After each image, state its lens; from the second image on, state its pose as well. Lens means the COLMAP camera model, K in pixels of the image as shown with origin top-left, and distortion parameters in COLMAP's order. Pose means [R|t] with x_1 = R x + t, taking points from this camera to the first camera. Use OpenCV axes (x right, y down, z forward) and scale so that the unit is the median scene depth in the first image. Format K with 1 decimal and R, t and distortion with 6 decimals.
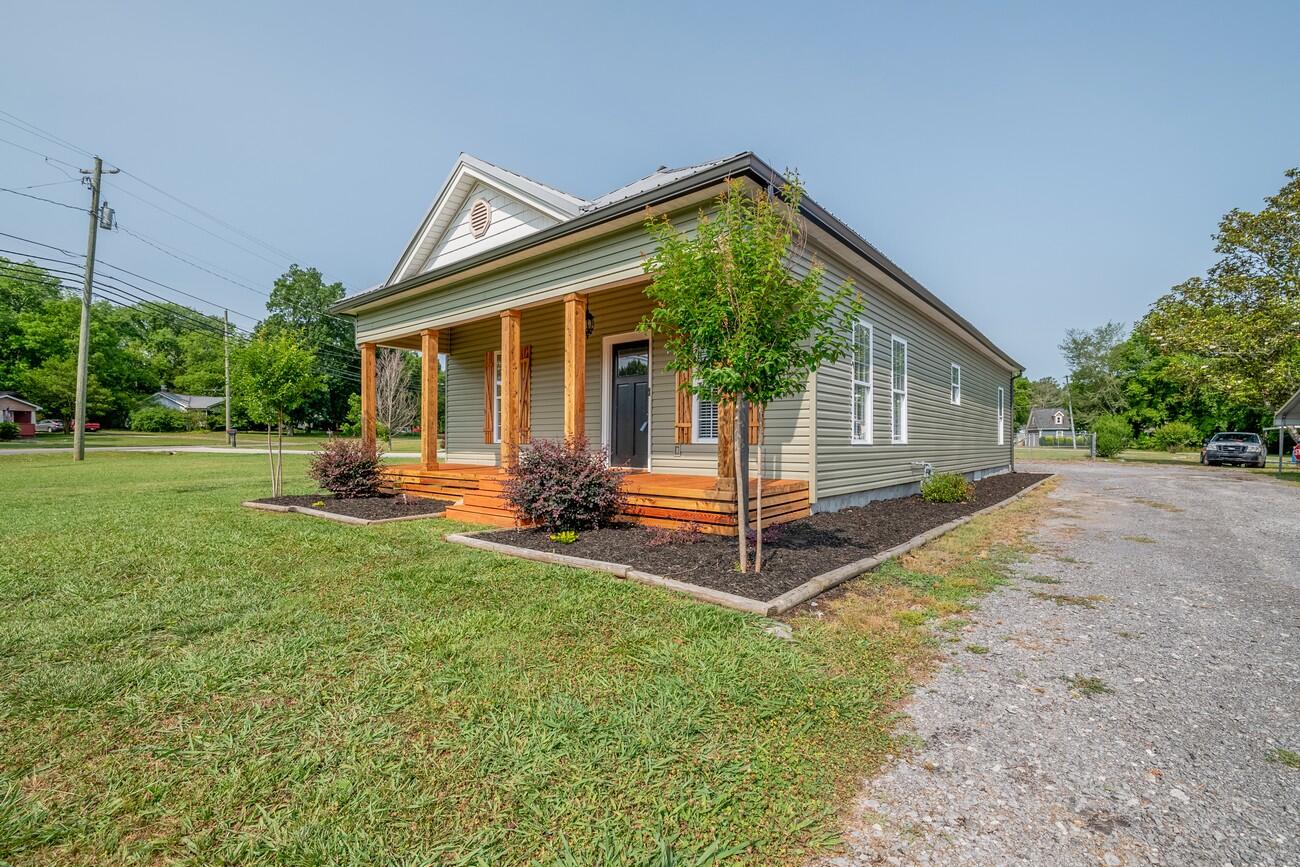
lens RADIAL K [[568.3, 0, 647.9], [0, 568.3, 446.2], [0, 0, 1]] dist [-0.002511, -0.007764]
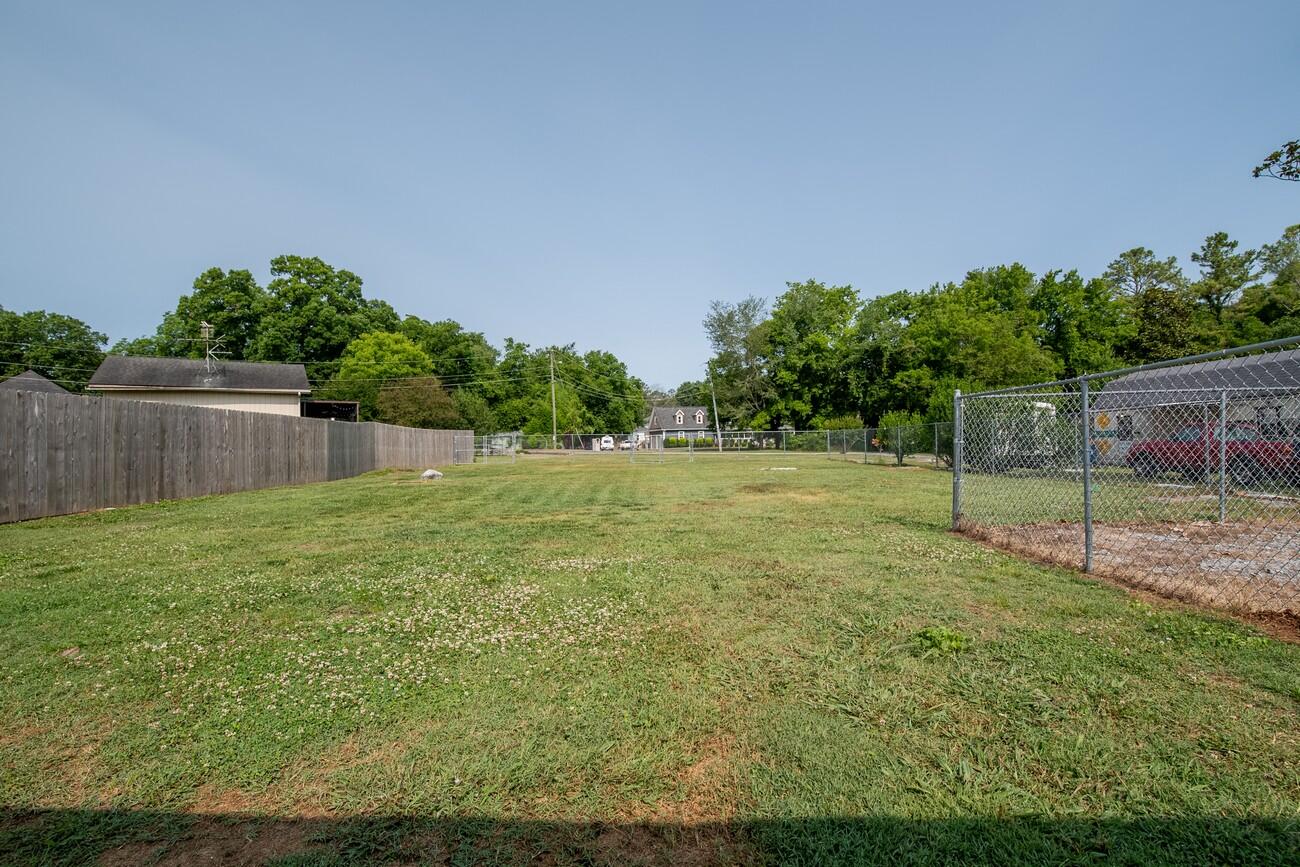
lens RADIAL K [[568.3, 0, 642.4], [0, 568.3, 438.2], [0, 0, 1]] dist [-0.002511, -0.007764]
pose [[0.797654, -0.016520, 0.602890, 0.484347], [0.033794, 0.999279, -0.017330, -0.009689], [-0.602168, 0.034197, 0.797636, 1.161939]]
